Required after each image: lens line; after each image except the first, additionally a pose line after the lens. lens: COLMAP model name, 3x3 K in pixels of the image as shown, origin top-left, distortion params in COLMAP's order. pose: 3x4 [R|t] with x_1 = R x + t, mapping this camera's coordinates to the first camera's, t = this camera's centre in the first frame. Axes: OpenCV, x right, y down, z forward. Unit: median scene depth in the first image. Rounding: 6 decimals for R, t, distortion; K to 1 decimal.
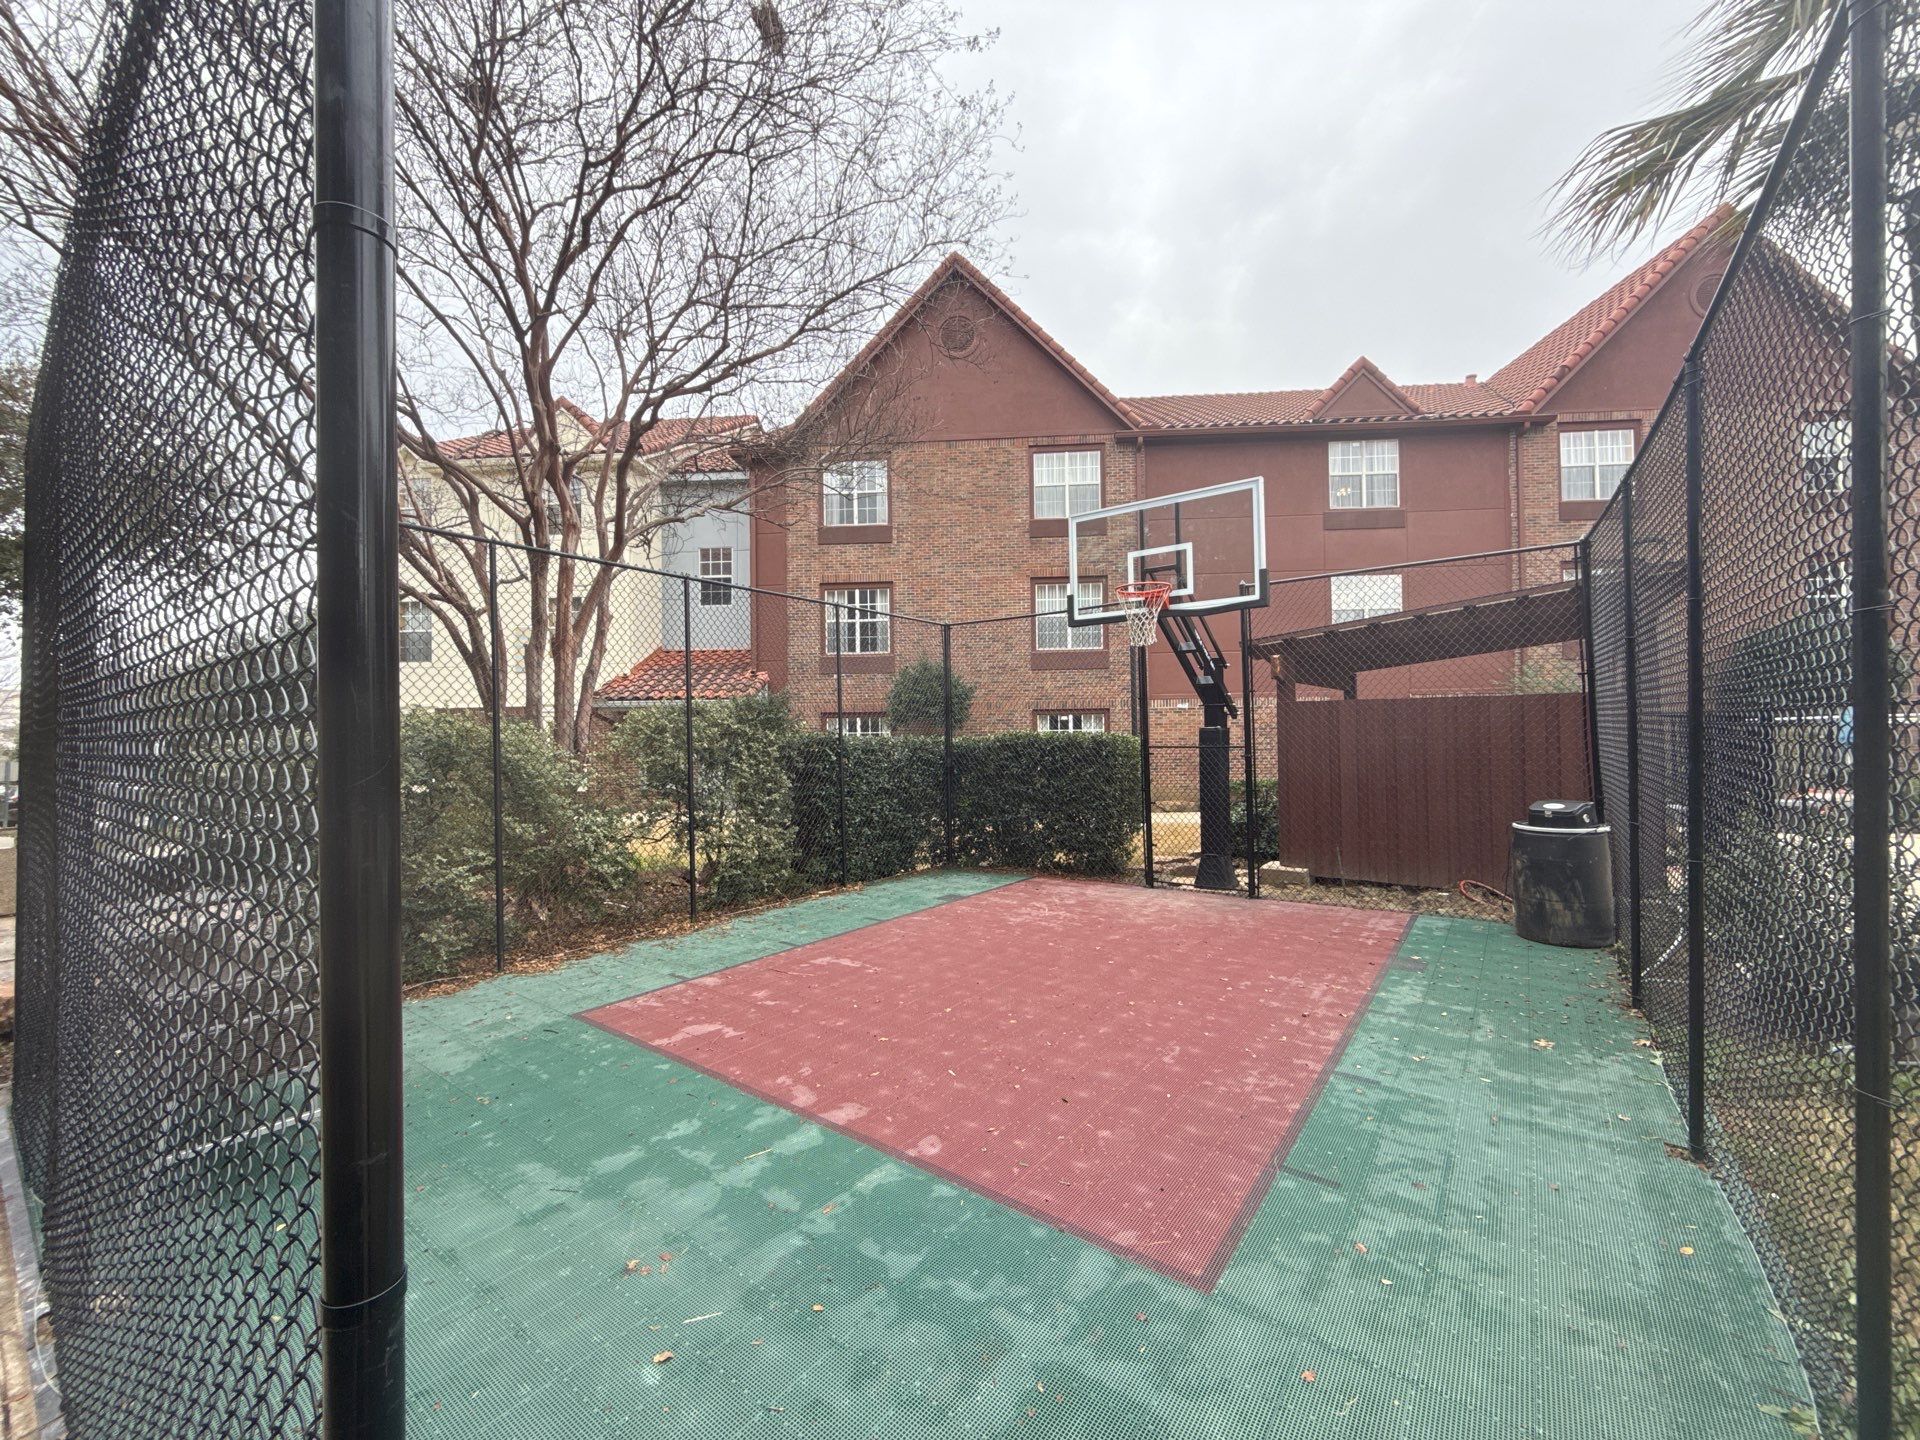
lens RADIAL K [[760.2, 0, 959.6], [0, 760.2, 719.3], [0, 0, 1]] dist [-0.001088, 0.000190]
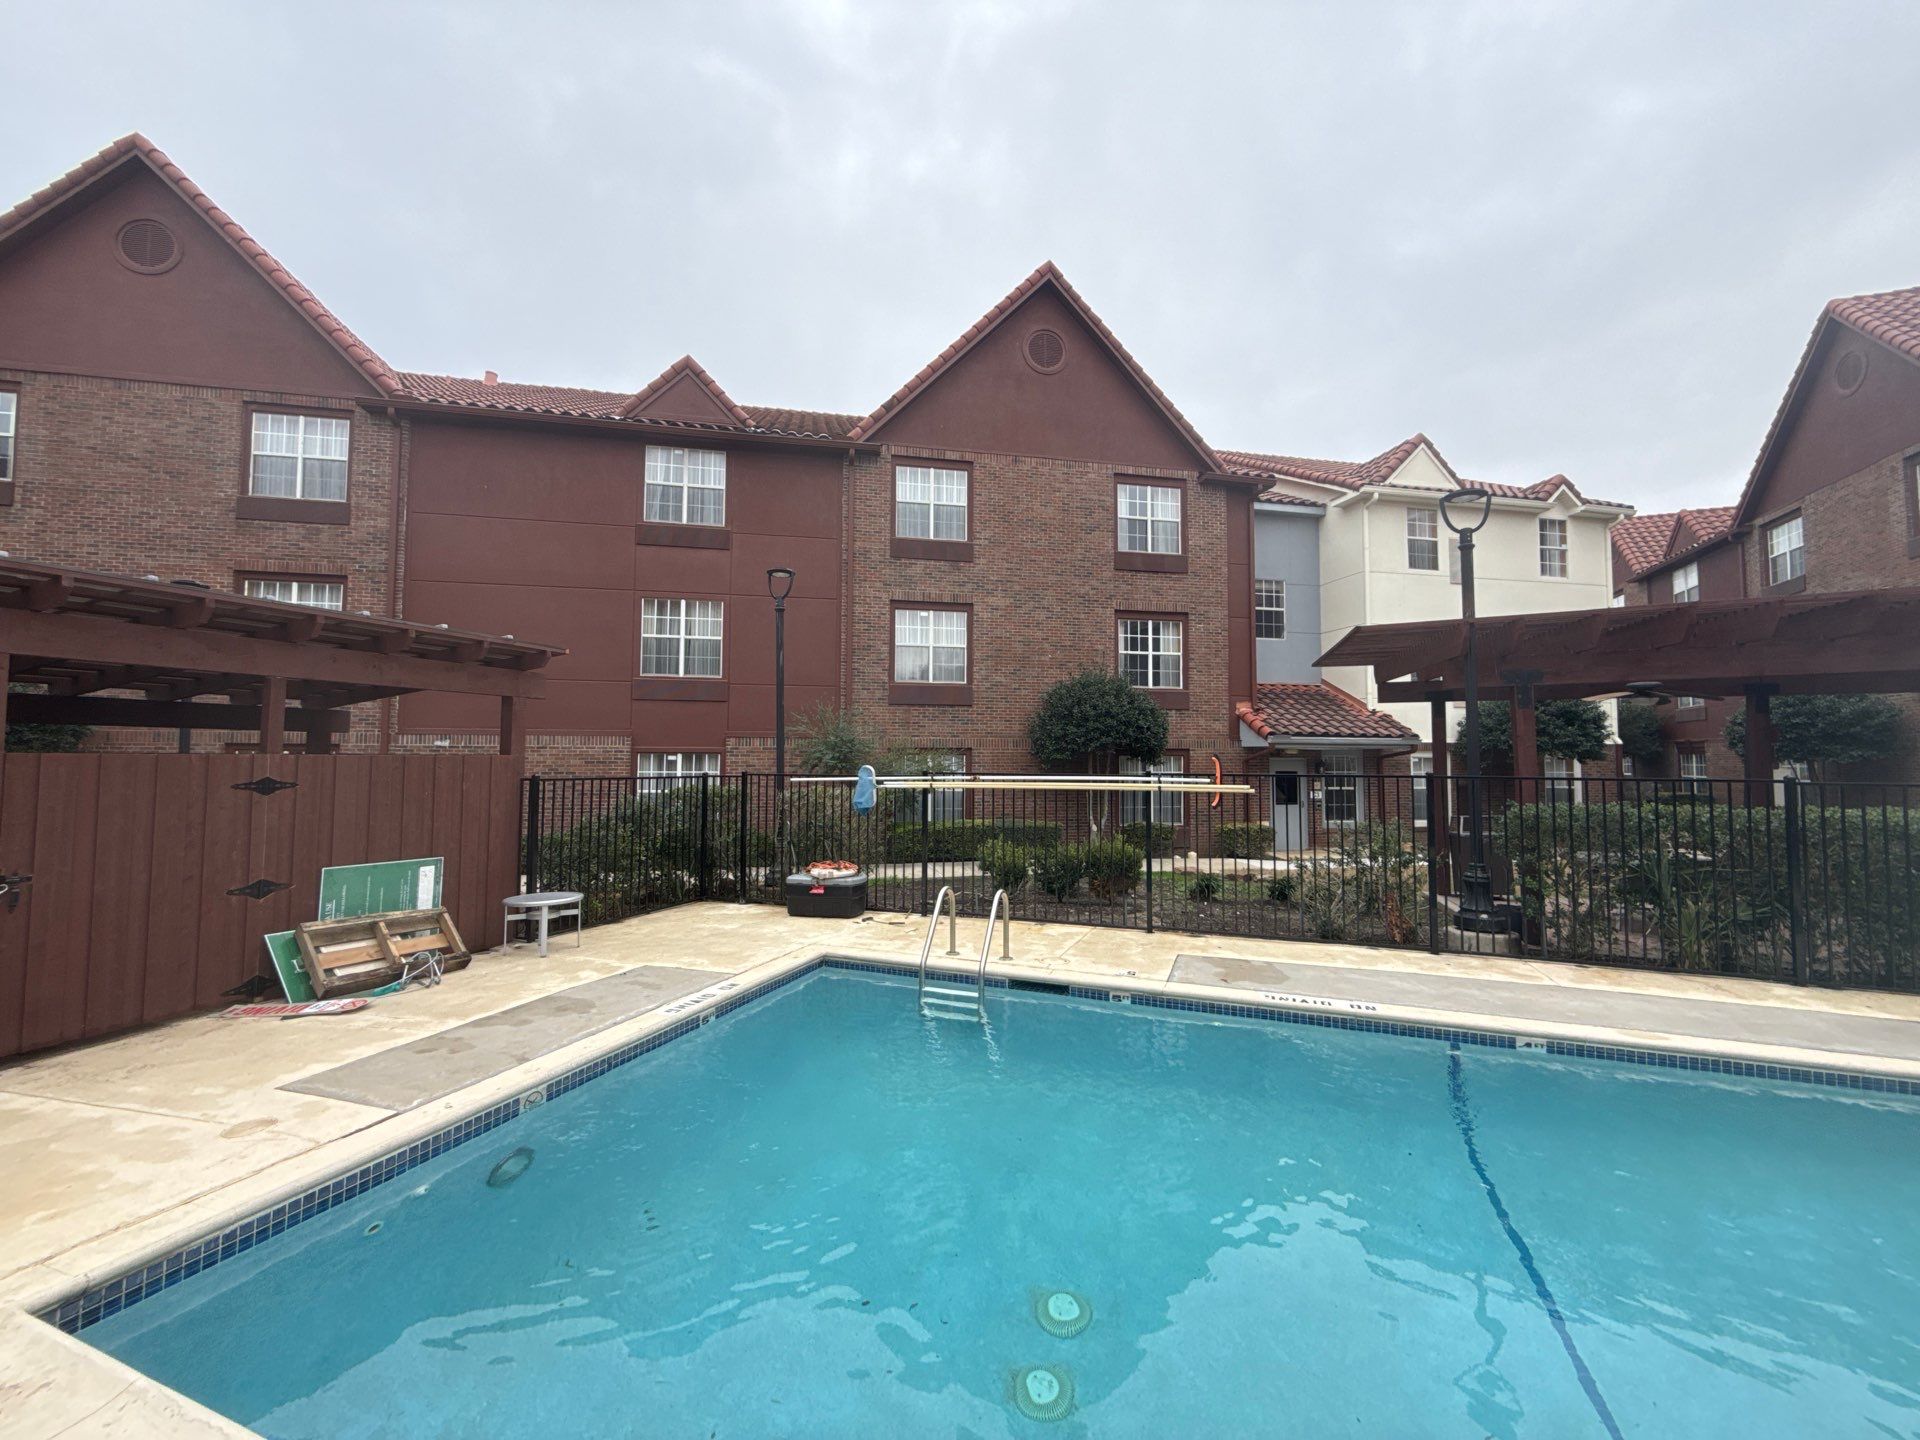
lens RADIAL K [[760.2, 0, 961.0], [0, 760.2, 720.4], [0, 0, 1]] dist [-0.001088, 0.000190]
pose [[0.961240, 0.032823, 0.273752, 1.305630], [-0.022409, 0.998904, -0.041082, -0.045760], [-0.274801, 0.033355, 0.960923, 0.155259]]
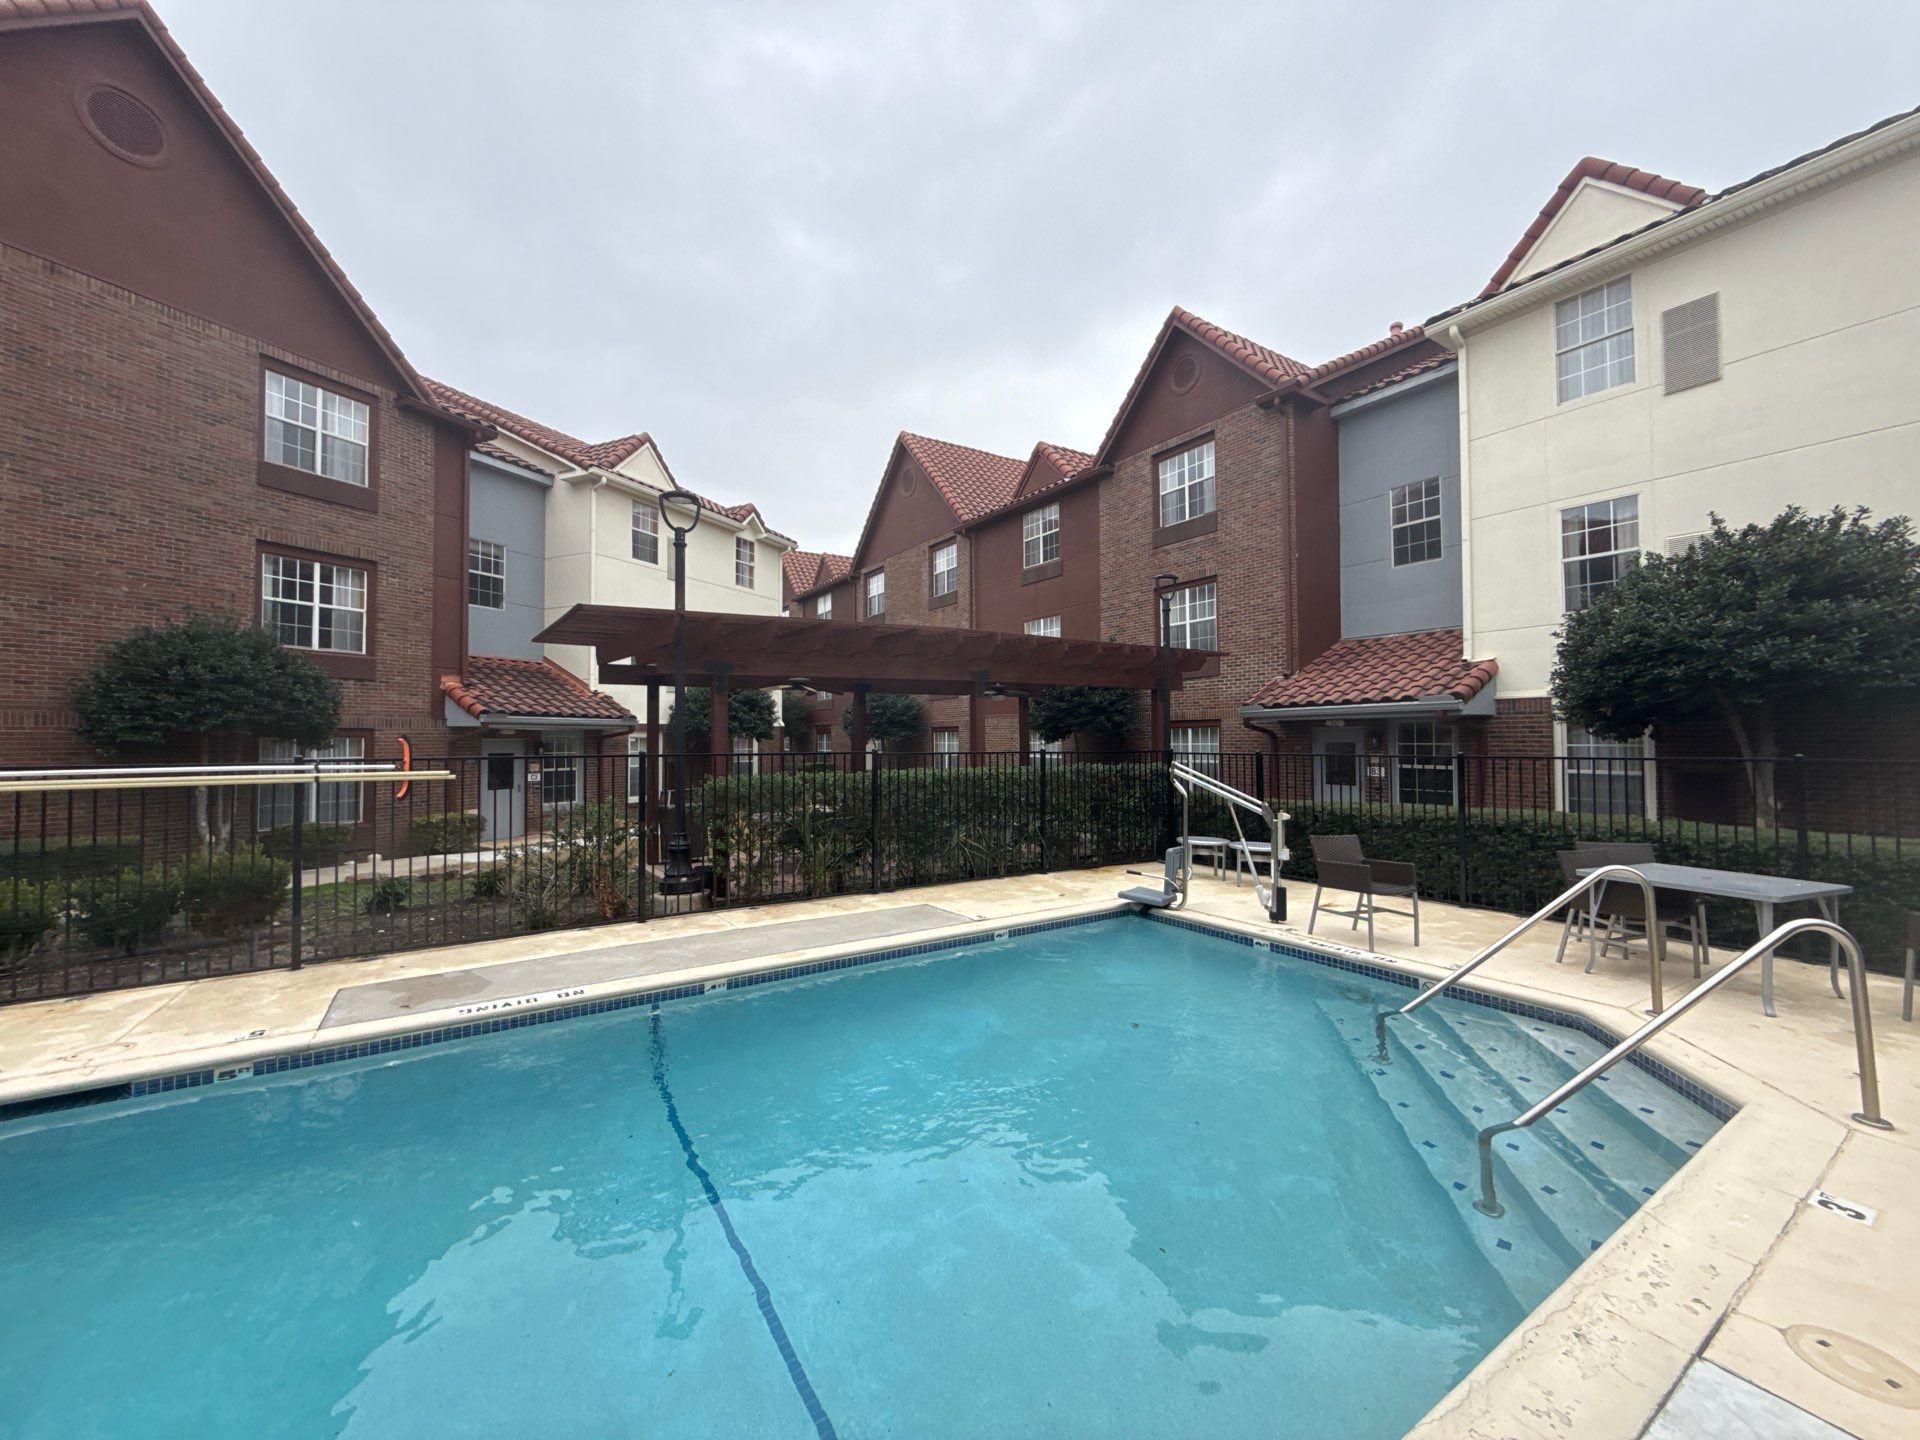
lens RADIAL K [[760.2, 0, 960.6], [0, 760.2, 720.4], [0, 0, 1]] dist [-0.001088, 0.000190]
pose [[0.341036, 0.036571, 0.939339, 1.329443], [-0.013458, 0.999331, -0.034021, -0.045384], [-0.939954, -0.001039, 0.341300, 0.171878]]
